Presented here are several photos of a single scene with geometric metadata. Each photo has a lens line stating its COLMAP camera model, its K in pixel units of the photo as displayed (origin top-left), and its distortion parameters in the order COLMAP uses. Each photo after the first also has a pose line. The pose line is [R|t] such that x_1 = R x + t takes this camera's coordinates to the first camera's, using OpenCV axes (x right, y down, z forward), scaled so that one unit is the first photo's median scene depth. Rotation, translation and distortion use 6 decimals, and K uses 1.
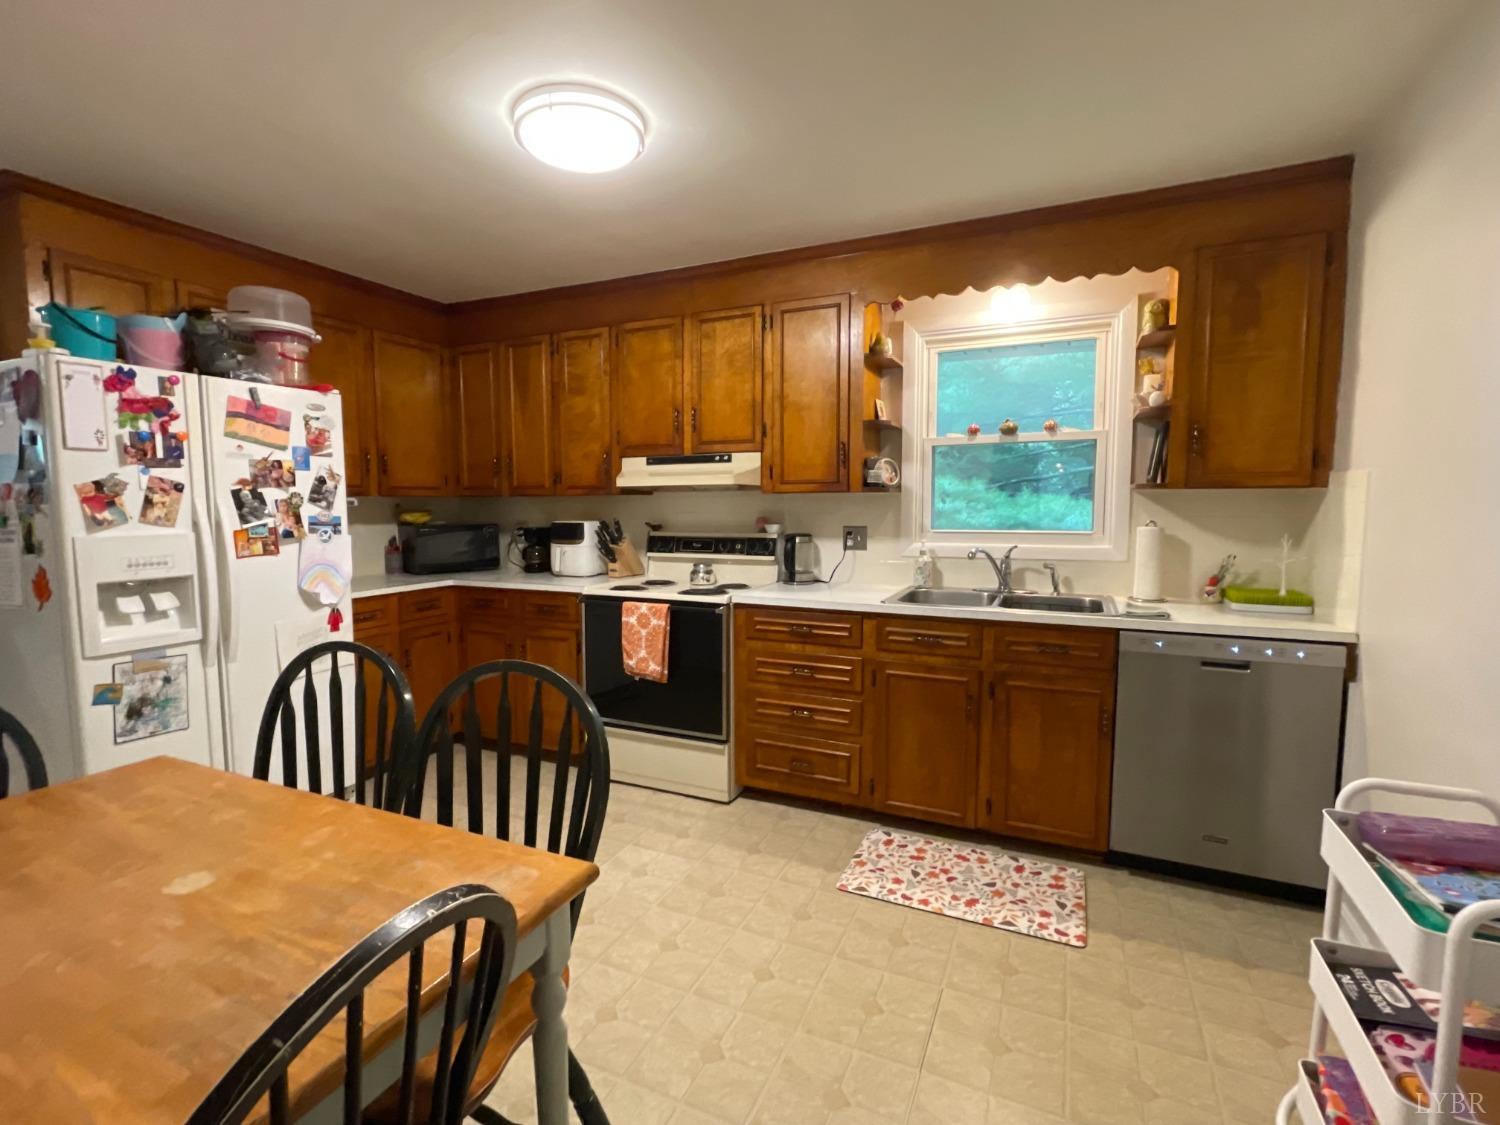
lens RADIAL K [[709.7, 0, 750.0], [0, 709.7, 566.0], [0, 0, 1]] dist [-0.001866, -0.000221]
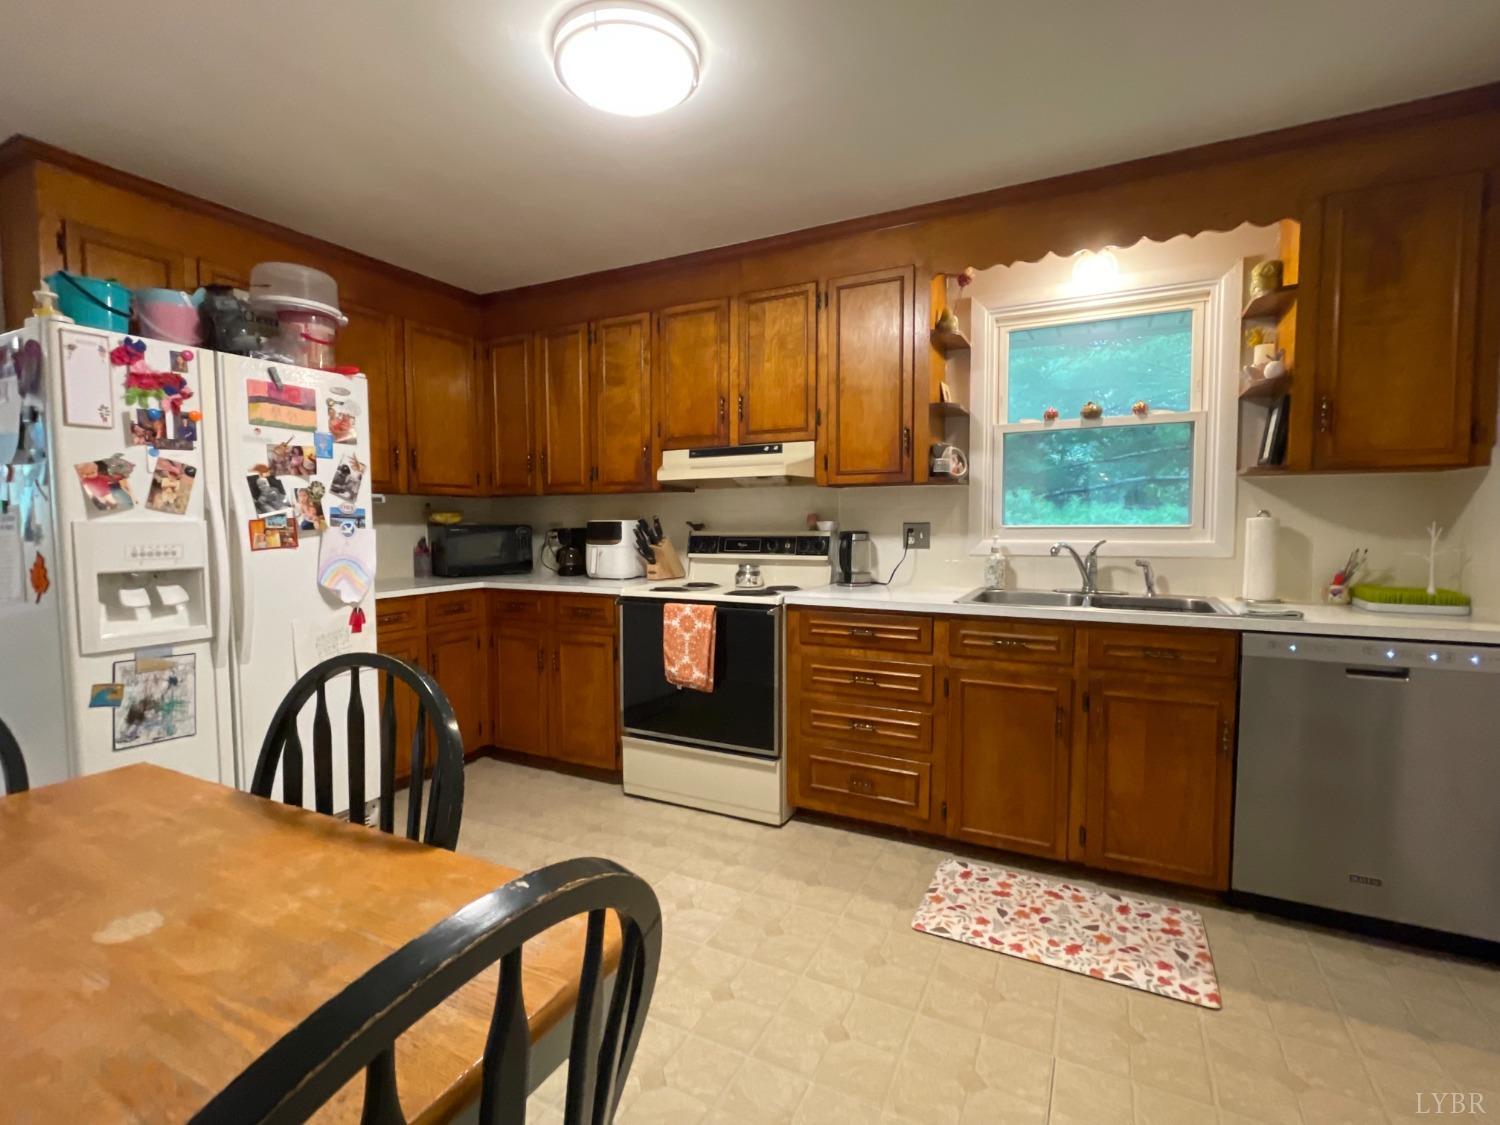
lens RADIAL K [[709.7, 0, 749.4], [0, 709.7, 566.4], [0, 0, 1]] dist [-0.001866, -0.000221]
pose [[0.999128, 0.001325, -0.041727, -0.036113], [-0.002376, 0.999680, -0.025167, 0.029792], [0.041680, 0.025244, 0.998812, 0.099251]]
